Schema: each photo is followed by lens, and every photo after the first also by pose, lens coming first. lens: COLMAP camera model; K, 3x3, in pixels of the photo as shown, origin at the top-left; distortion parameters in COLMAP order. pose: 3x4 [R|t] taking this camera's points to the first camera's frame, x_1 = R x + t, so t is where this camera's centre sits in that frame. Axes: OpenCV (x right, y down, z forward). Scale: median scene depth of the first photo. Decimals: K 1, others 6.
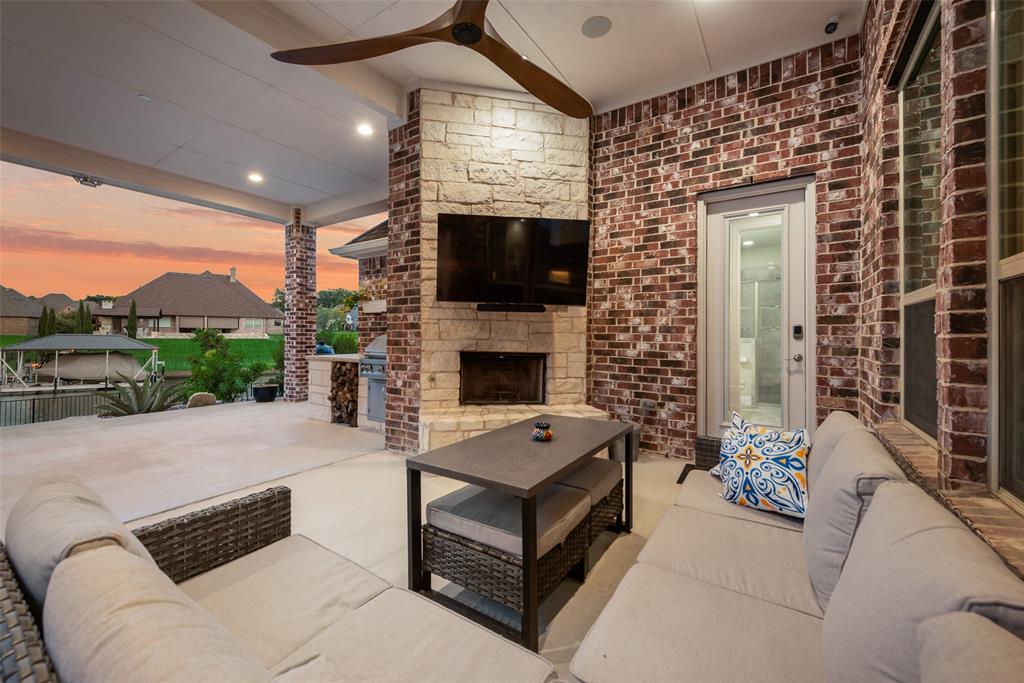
lens RADIAL K [[414.5, 0, 513.1], [0, 414.5, 333.9], [0, 0, 1]] dist [0.001460, 0.000015]
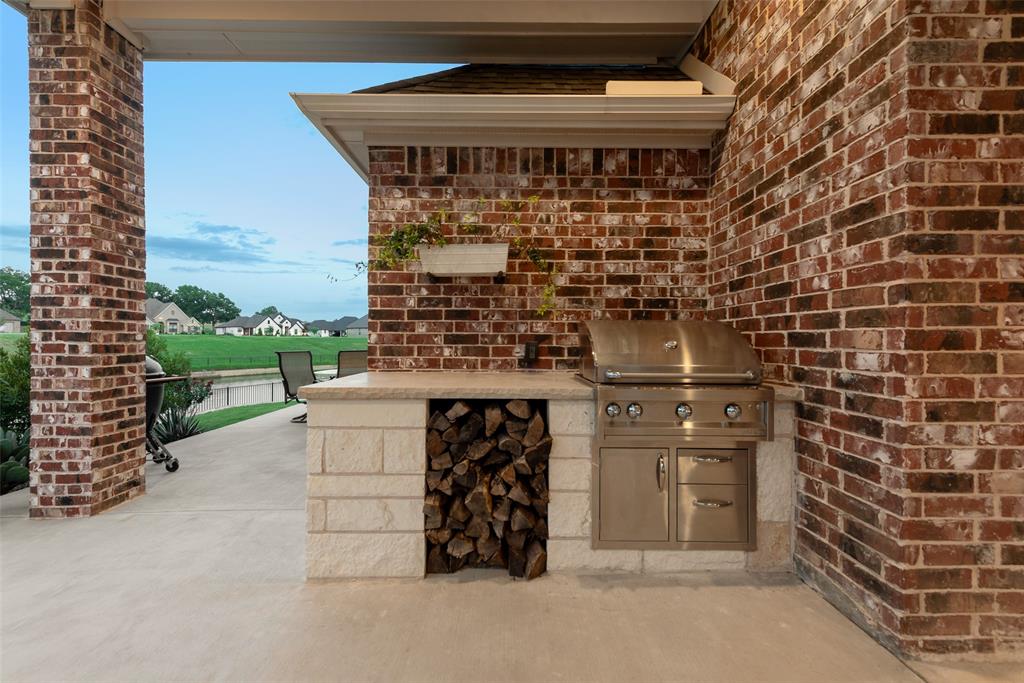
lens RADIAL K [[403.9, 0, 512.8], [0, 403.9, 343.2], [0, 0, 1]] dist [0.005502, -0.000019]
pose [[0.826990, -0.004779, 0.562197, -0.506408], [-0.002997, 0.999912, 0.012909, 0.013668], [-0.562209, -0.012360, 0.826903, 0.611627]]
